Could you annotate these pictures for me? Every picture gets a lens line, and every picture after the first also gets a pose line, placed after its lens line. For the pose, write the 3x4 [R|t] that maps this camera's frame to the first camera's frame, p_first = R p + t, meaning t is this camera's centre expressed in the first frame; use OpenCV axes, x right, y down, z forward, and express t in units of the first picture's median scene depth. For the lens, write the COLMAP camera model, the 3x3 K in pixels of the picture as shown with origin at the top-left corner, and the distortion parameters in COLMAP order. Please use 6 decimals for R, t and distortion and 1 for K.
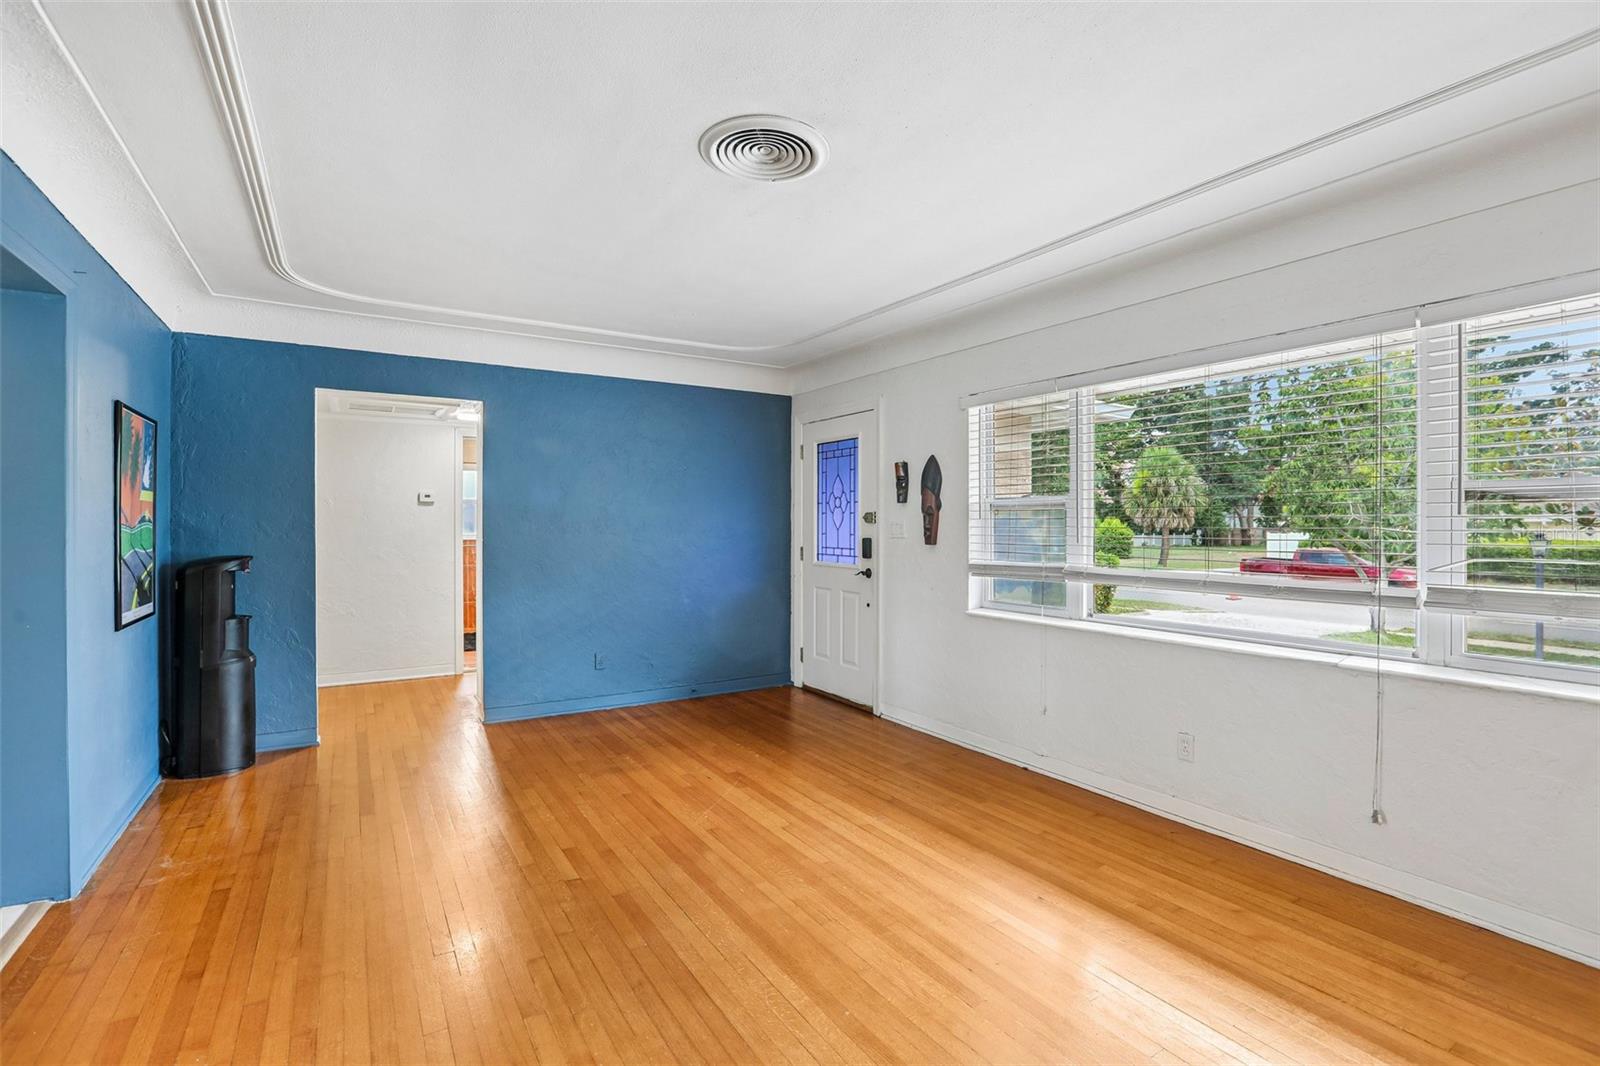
lens RADIAL K [[729.0, 0, 802.3], [0, 729.0, 531.4], [0, 0, 1]] dist [-0.027429, 0.003087]
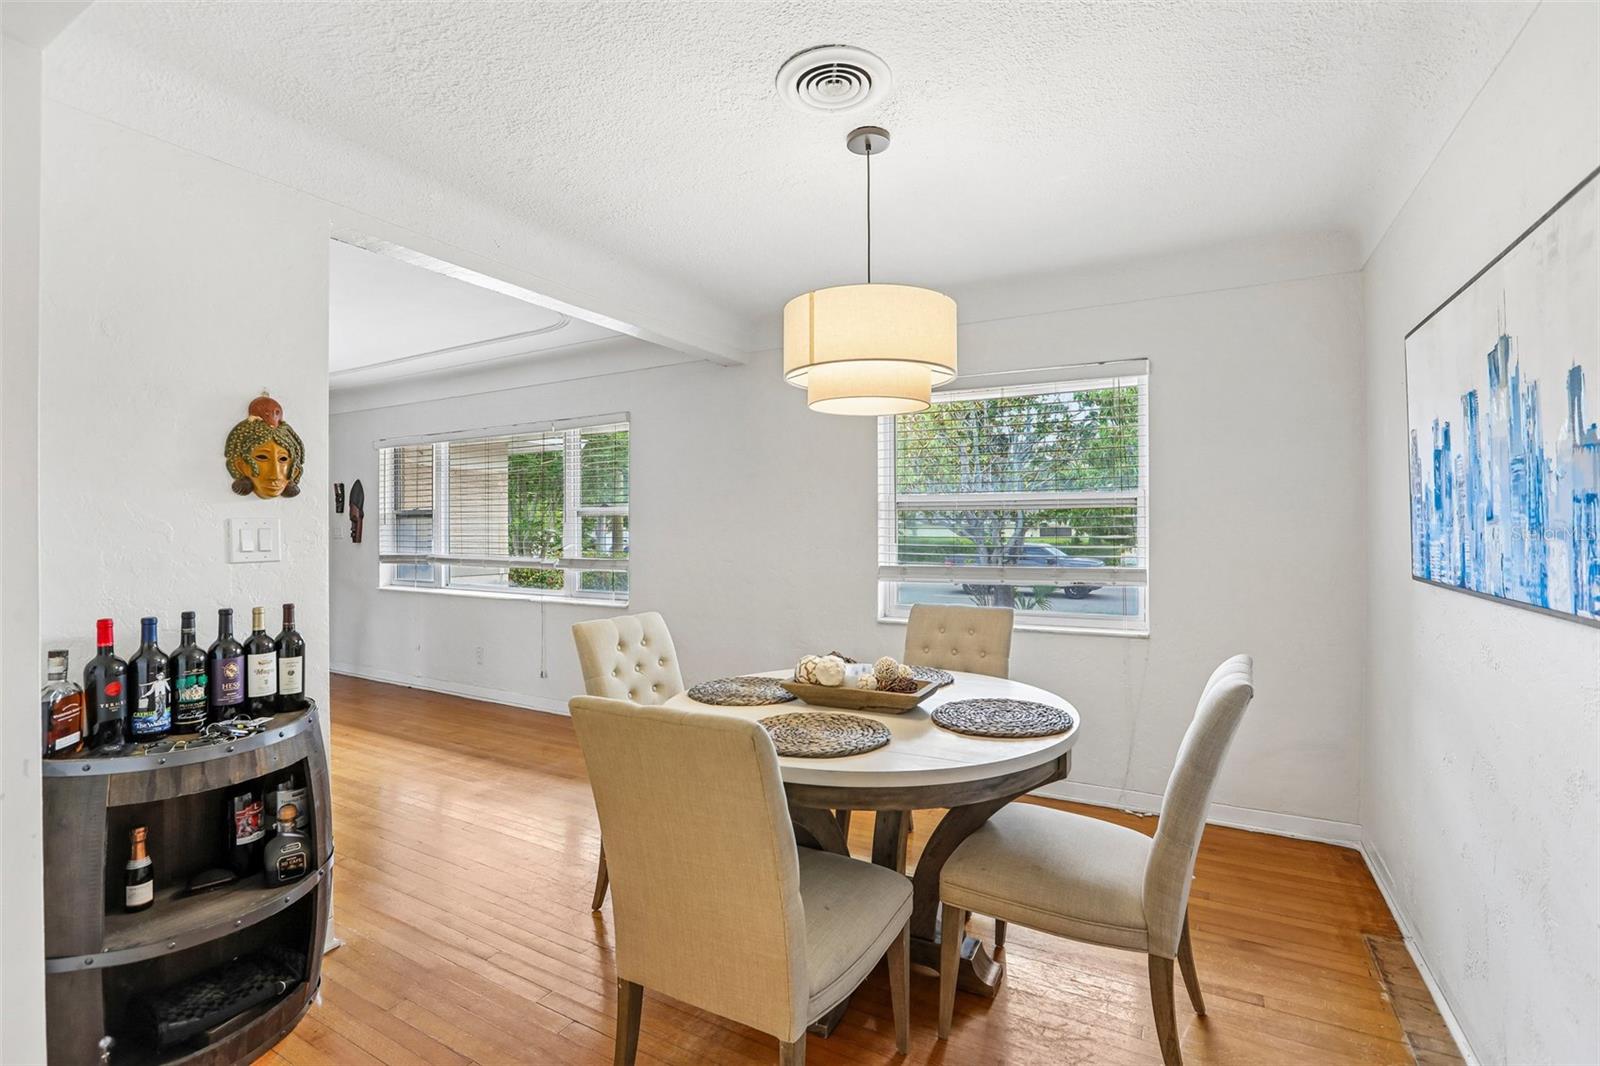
lens RADIAL K [[729.0, 0, 795.3], [0, 729.0, 520.7], [0, 0, 1]] dist [-0.027429, 0.003087]
pose [[0.881446, -0.007012, 0.472234, 0.266073], [0.011204, 0.999919, -0.006067, -0.006863], [-0.472153, 0.010639, 0.881453, -0.647990]]
